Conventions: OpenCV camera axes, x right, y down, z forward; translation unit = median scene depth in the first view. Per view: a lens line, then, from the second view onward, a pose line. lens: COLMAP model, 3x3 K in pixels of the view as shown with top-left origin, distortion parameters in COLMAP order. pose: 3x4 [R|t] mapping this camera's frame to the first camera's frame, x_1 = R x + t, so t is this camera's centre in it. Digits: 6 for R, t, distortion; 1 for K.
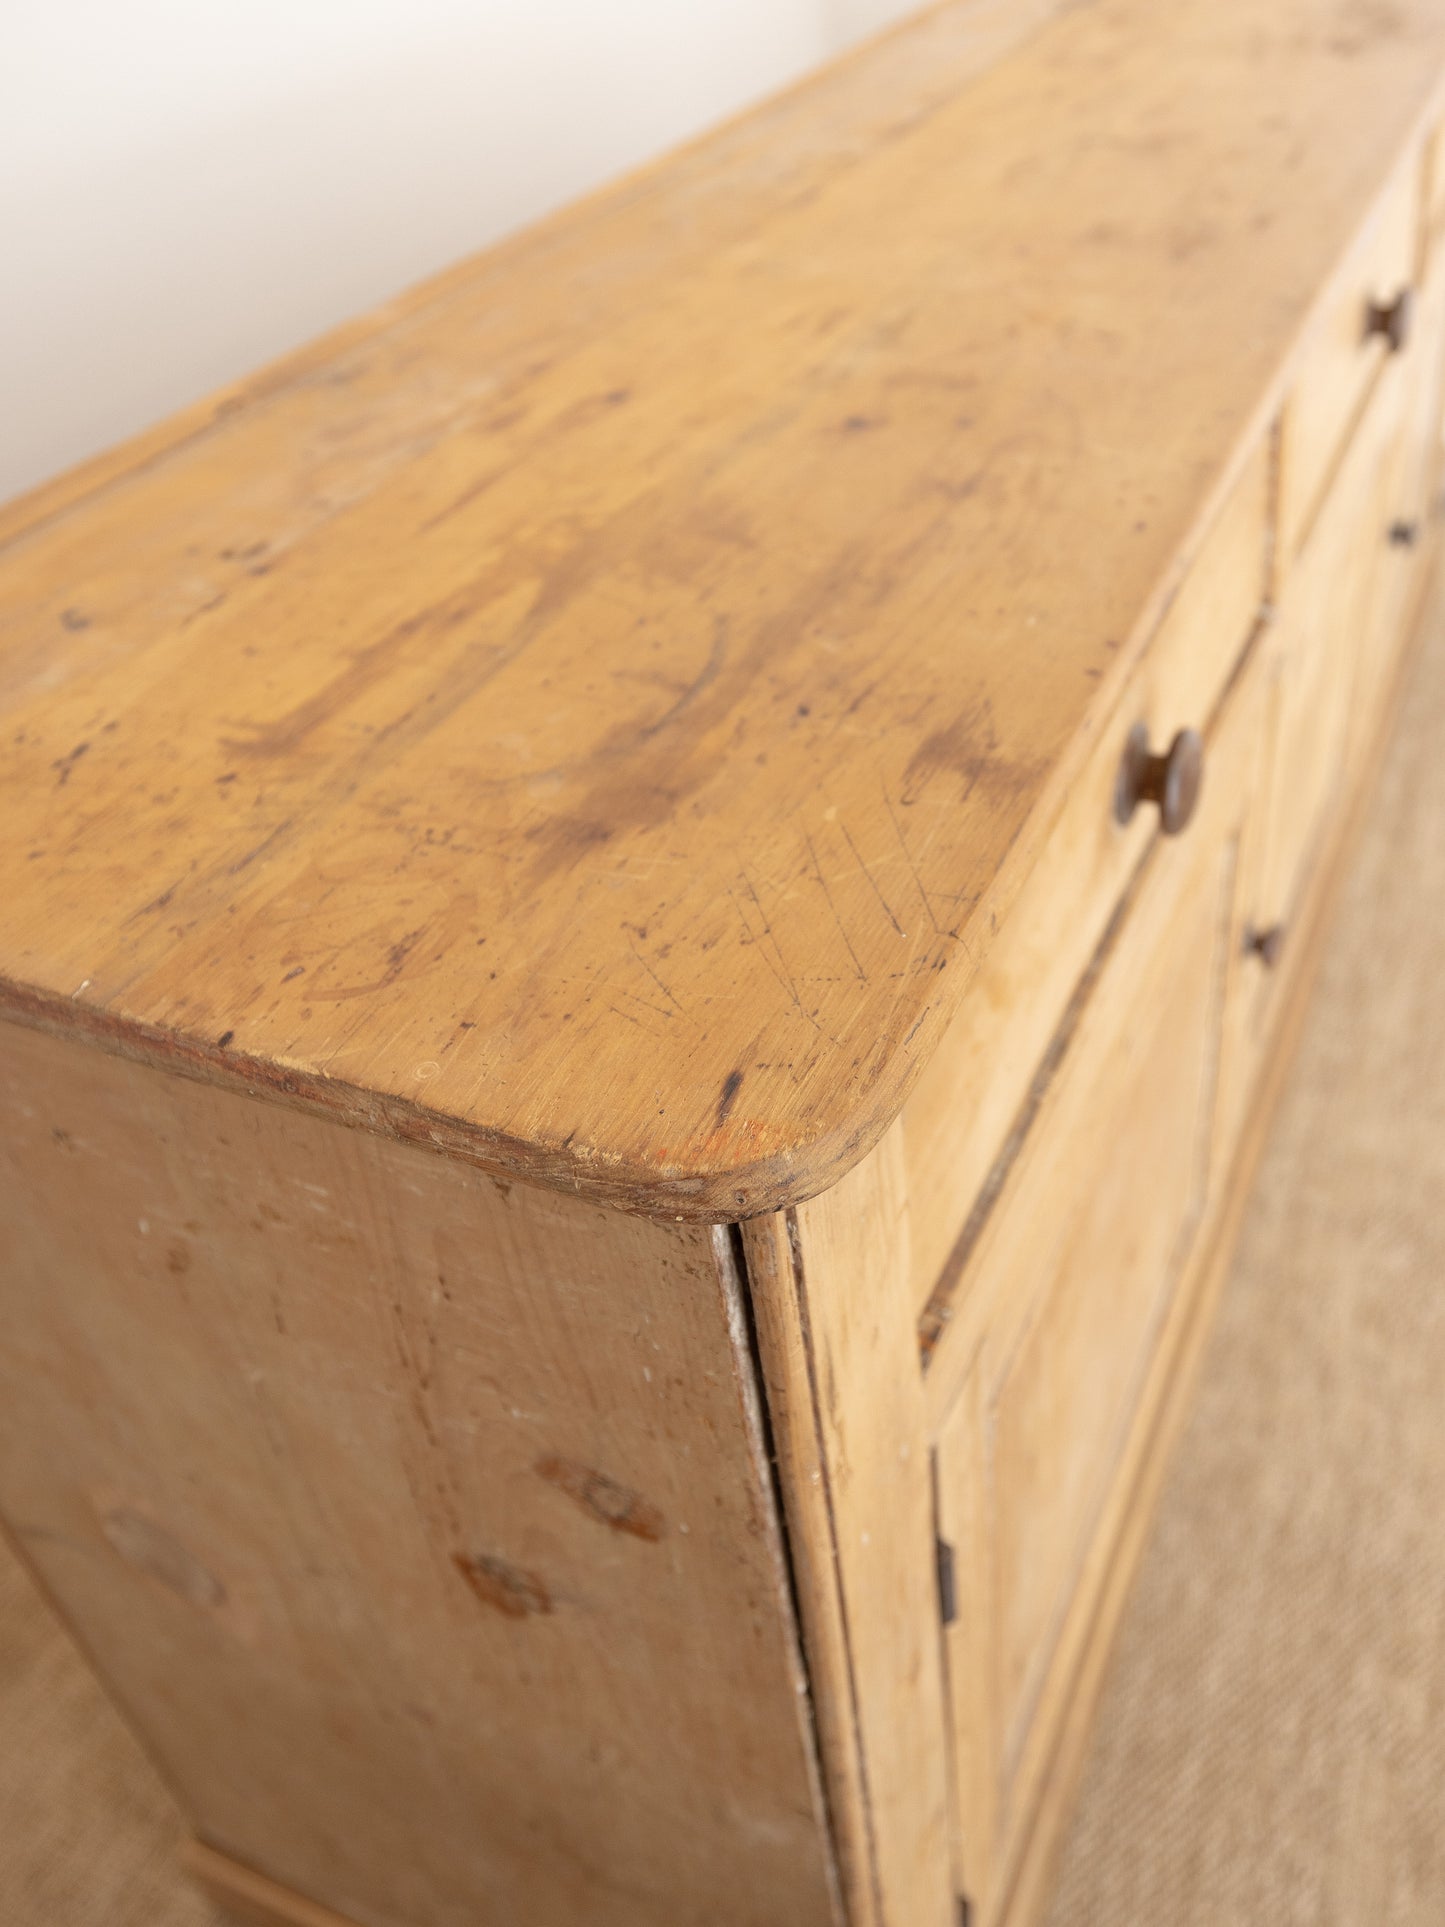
lens RADIAL K [[1652.7, 0, 888.1], [0, 1652.7, 758.7], [0, 0, 1]] dist [-0.001608, 0.002917]
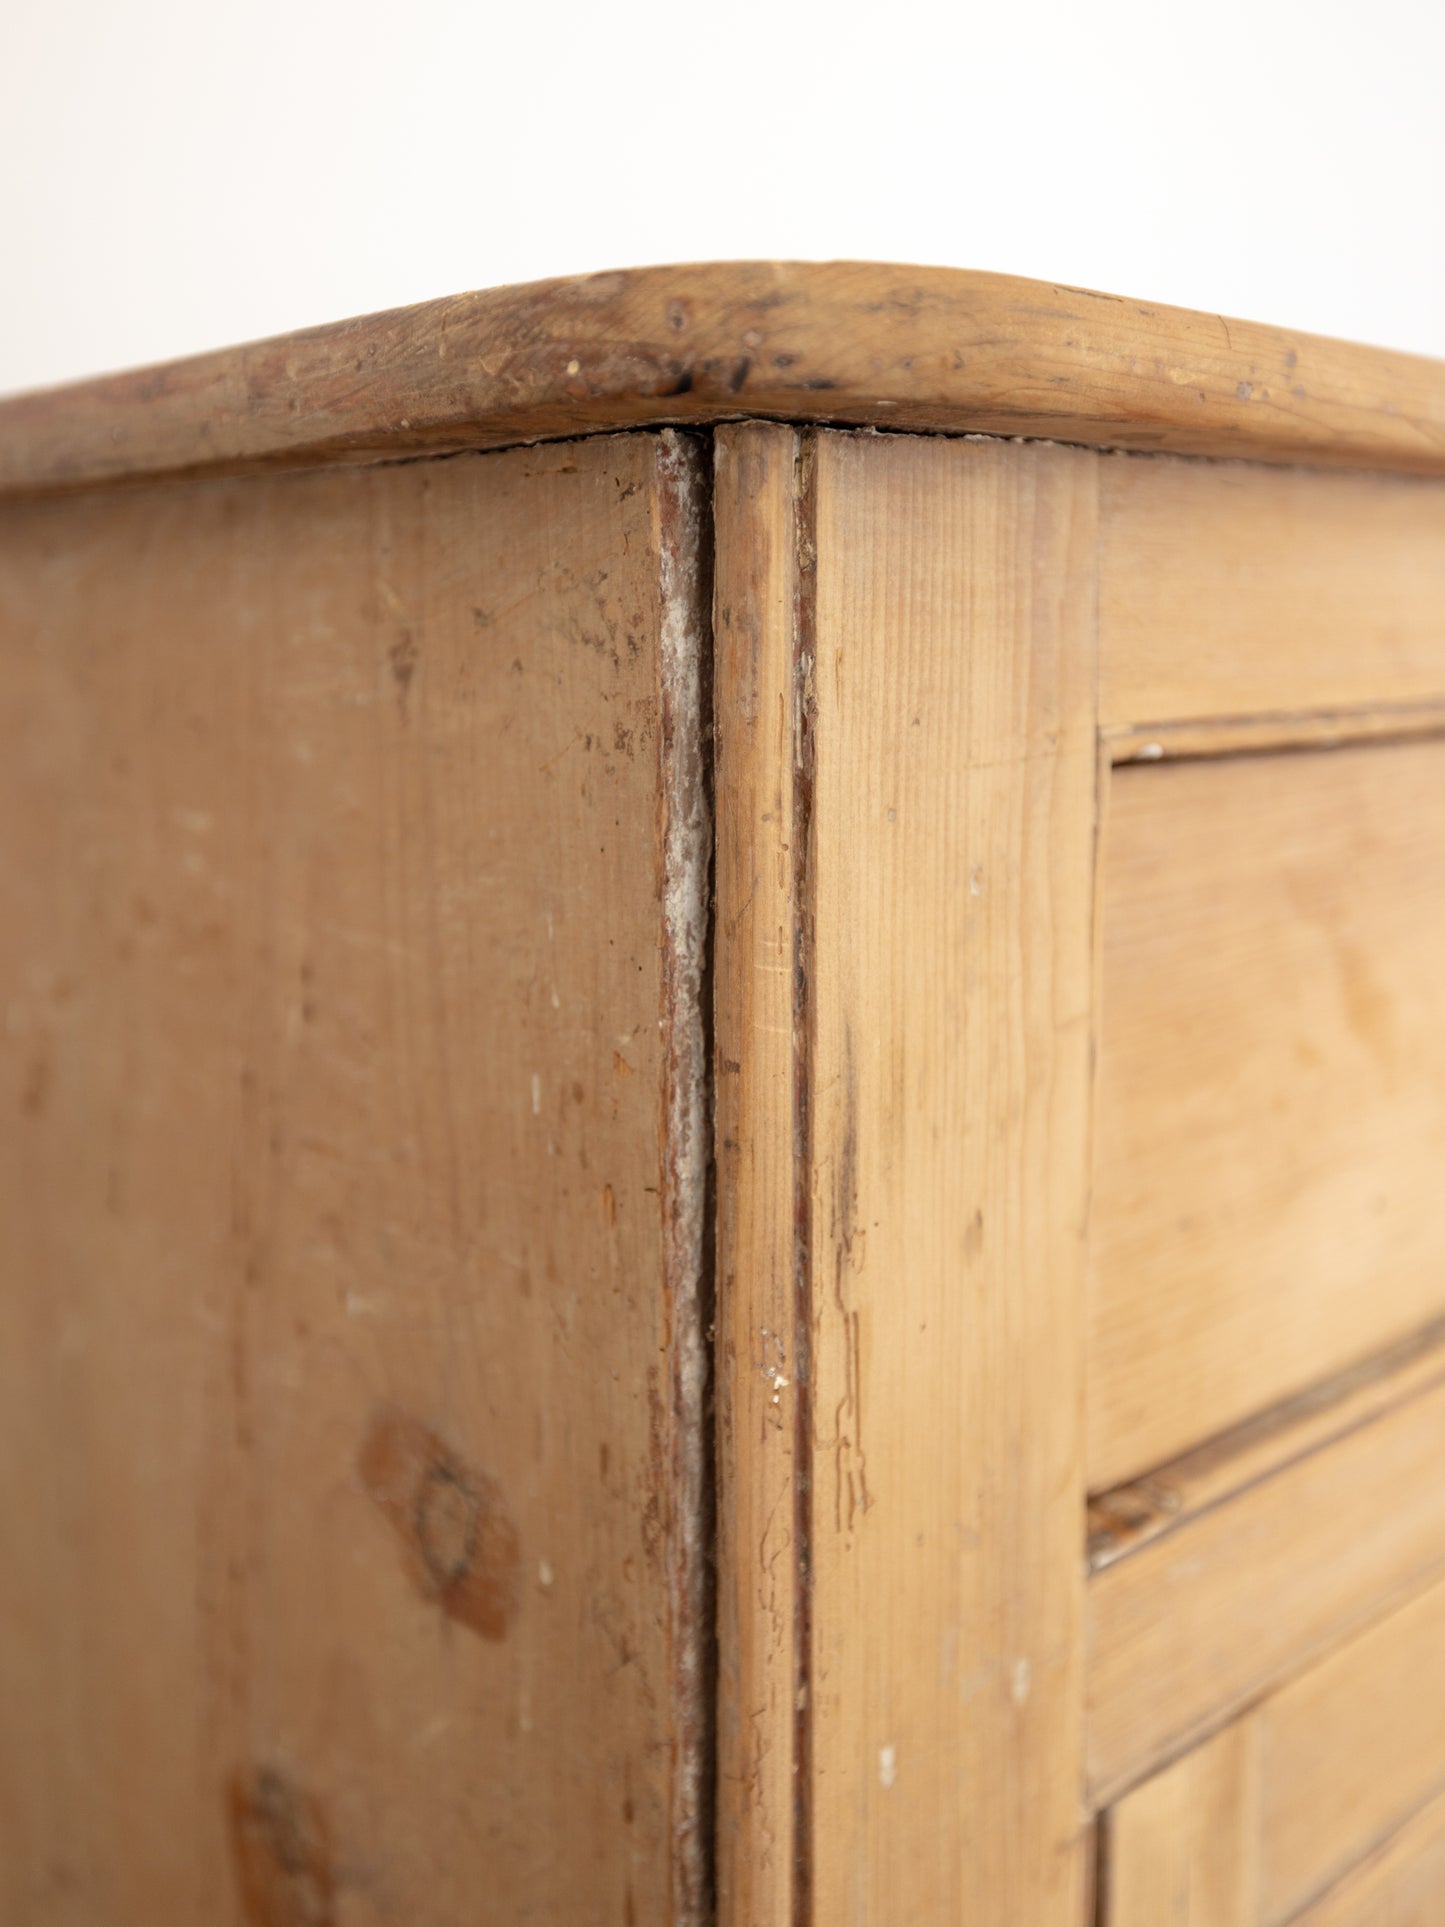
lens RADIAL K [[1936.9, 0, 724.0], [0, 1936.9, 849.9], [0, 0, 1]] dist [-0.006267, 0.102988]
pose [[0.912745, 0.097487, -0.396728, 0.137689], [-0.270134, 0.872529, -0.407088, 0.470962], [0.306471, 0.478737, 0.822731, 0.385562]]
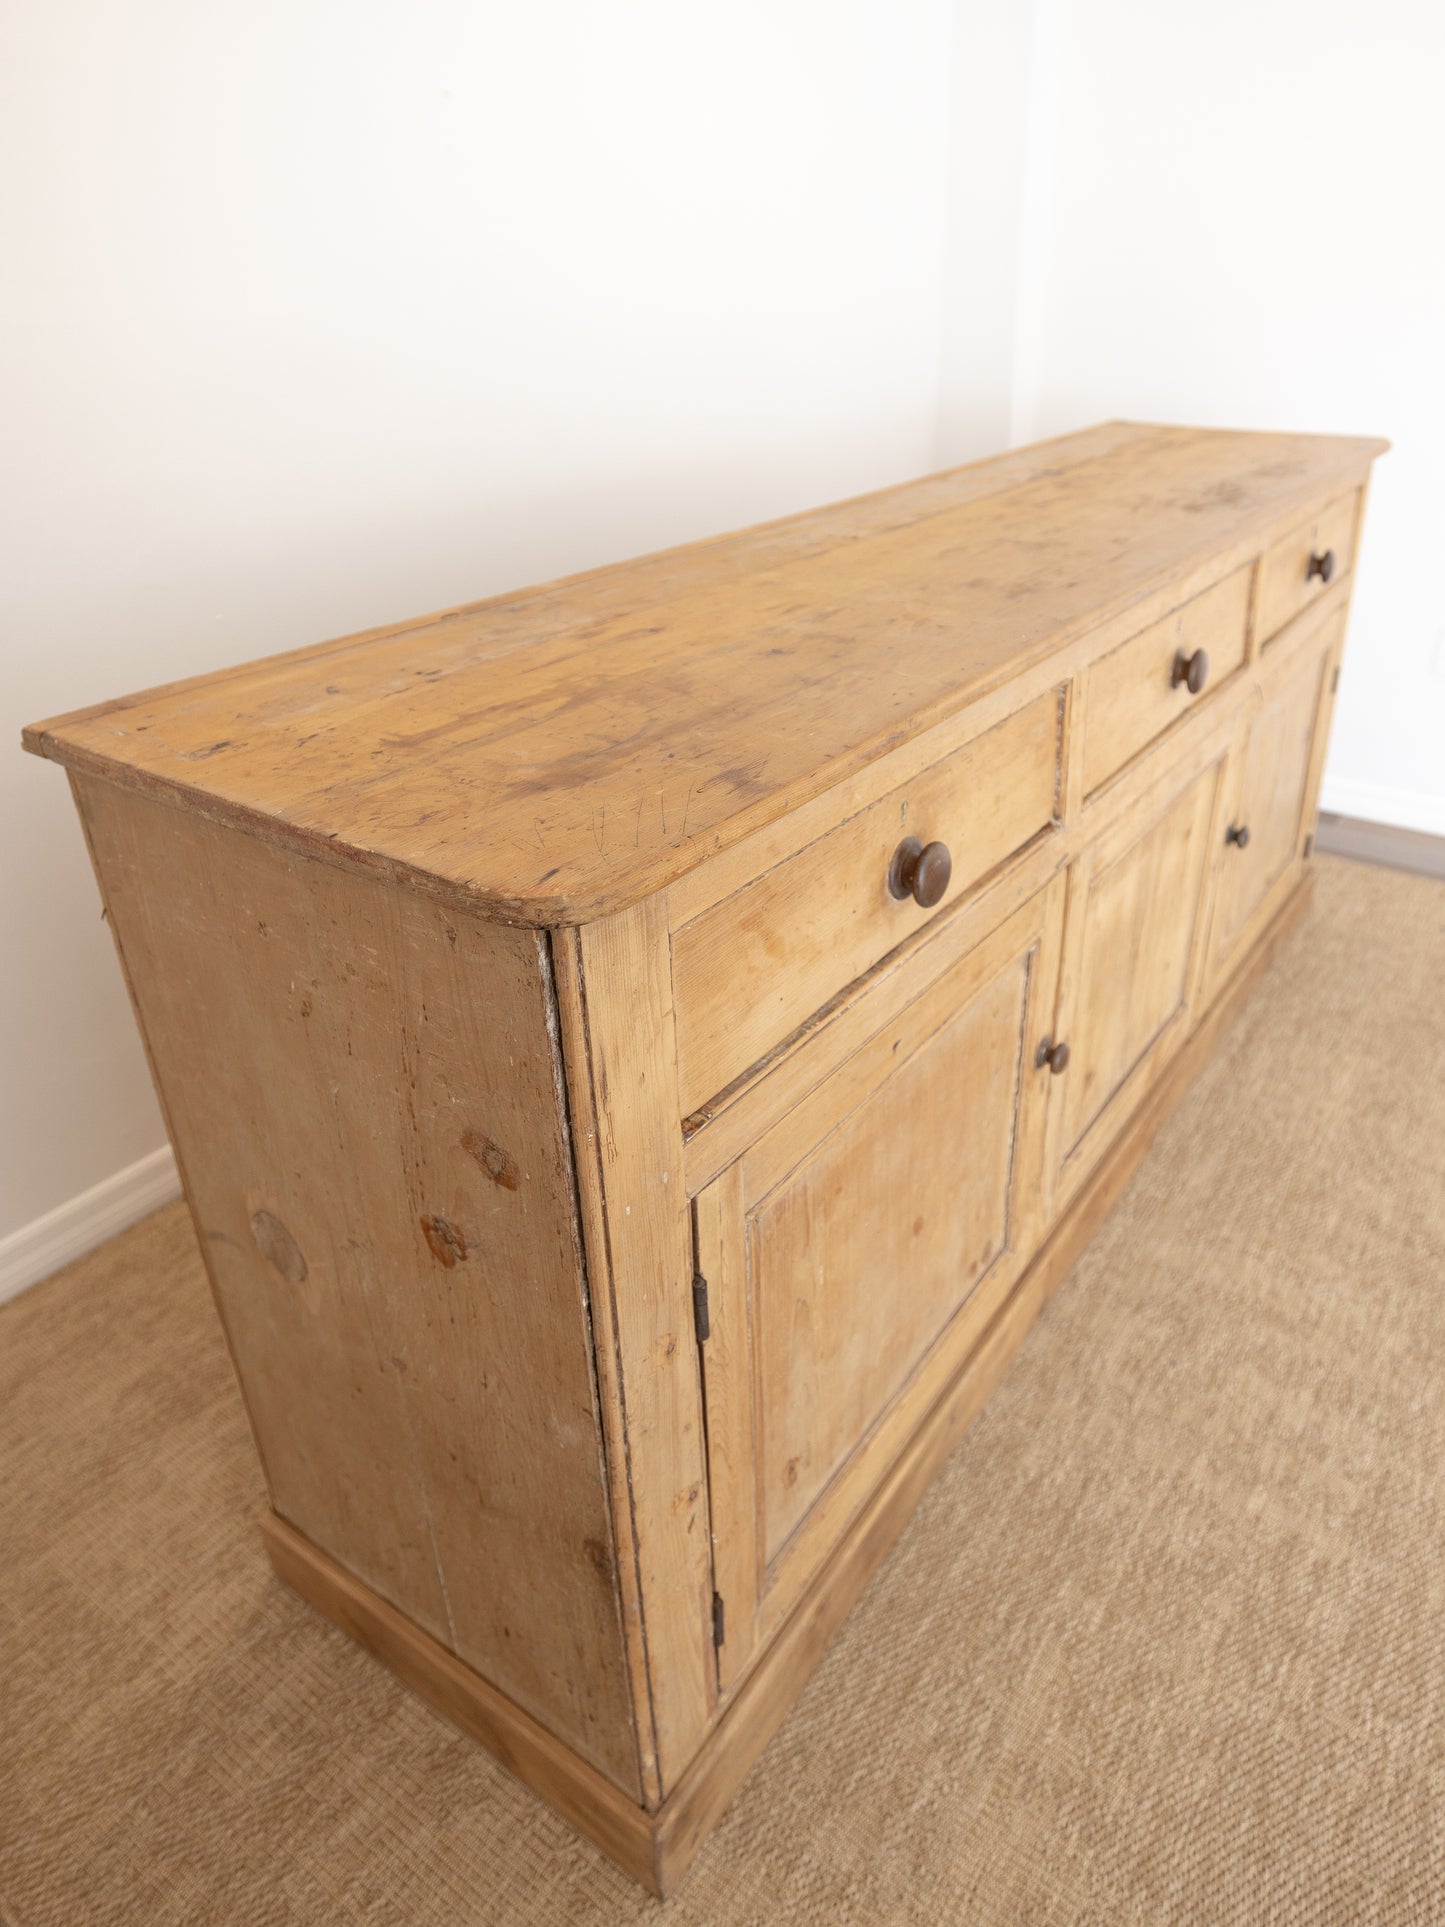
lens RADIAL K [[1255.2, 0, 820.4], [0, 1255.2, 837.6], [0, 0, 1]] dist [-0.005745, 0.004509]
pose [[0.981494, 0.122392, -0.147276, 0.329210], [-0.144883, 0.977518, -0.153190, 0.250134], [0.125216, 0.171692, 0.977161, -0.349474]]
